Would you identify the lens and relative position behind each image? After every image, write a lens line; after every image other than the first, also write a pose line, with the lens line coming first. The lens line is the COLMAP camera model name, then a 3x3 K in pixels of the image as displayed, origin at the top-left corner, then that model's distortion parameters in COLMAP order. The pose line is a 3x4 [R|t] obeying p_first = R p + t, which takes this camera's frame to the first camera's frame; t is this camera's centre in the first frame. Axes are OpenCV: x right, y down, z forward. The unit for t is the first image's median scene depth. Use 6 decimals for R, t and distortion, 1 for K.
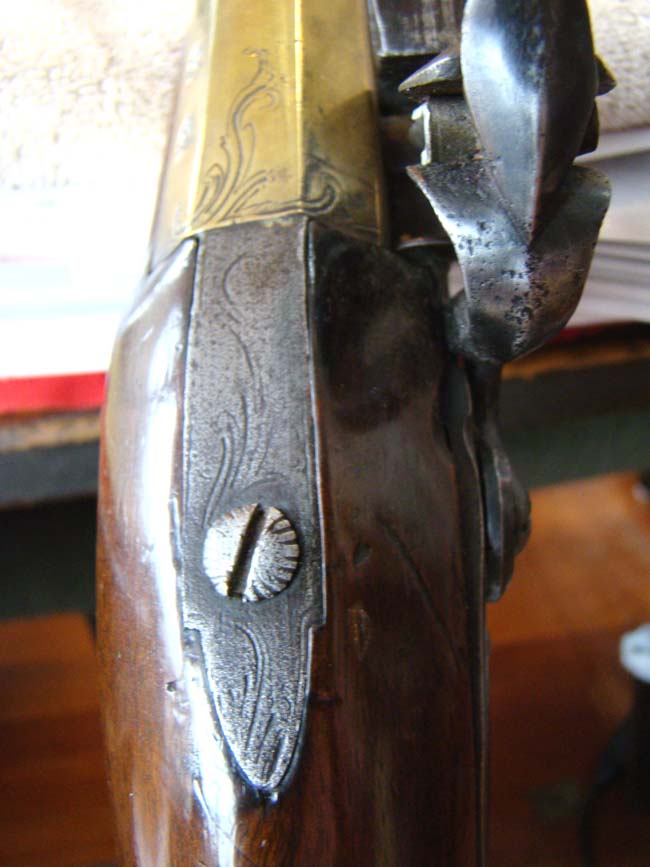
lens RADIAL K [[800.3, 0, 325.0], [0, 800.3, 433.5], [0, 0, 1]] dist [-0.221830, 0.088694]
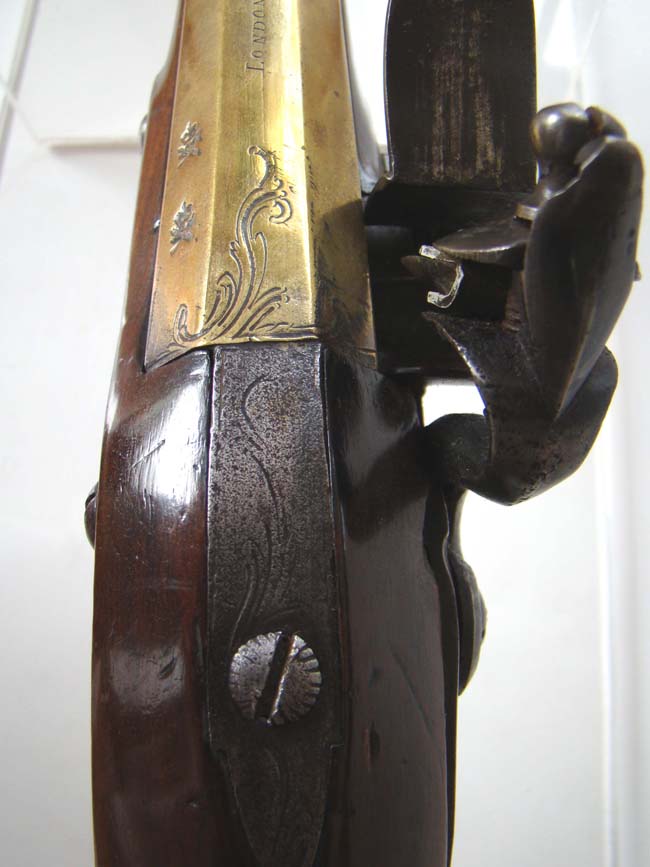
lens RADIAL K [[800.3, 0, 325.0], [0, 800.3, 433.5], [0, 0, 1]] dist [-0.221830, 0.088694]
pose [[0.970566, 0.067871, 0.231074, -0.269939], [-0.069630, 0.997573, -0.000545, -0.165933], [-0.230550, -0.015561, 0.972936, -0.030184]]
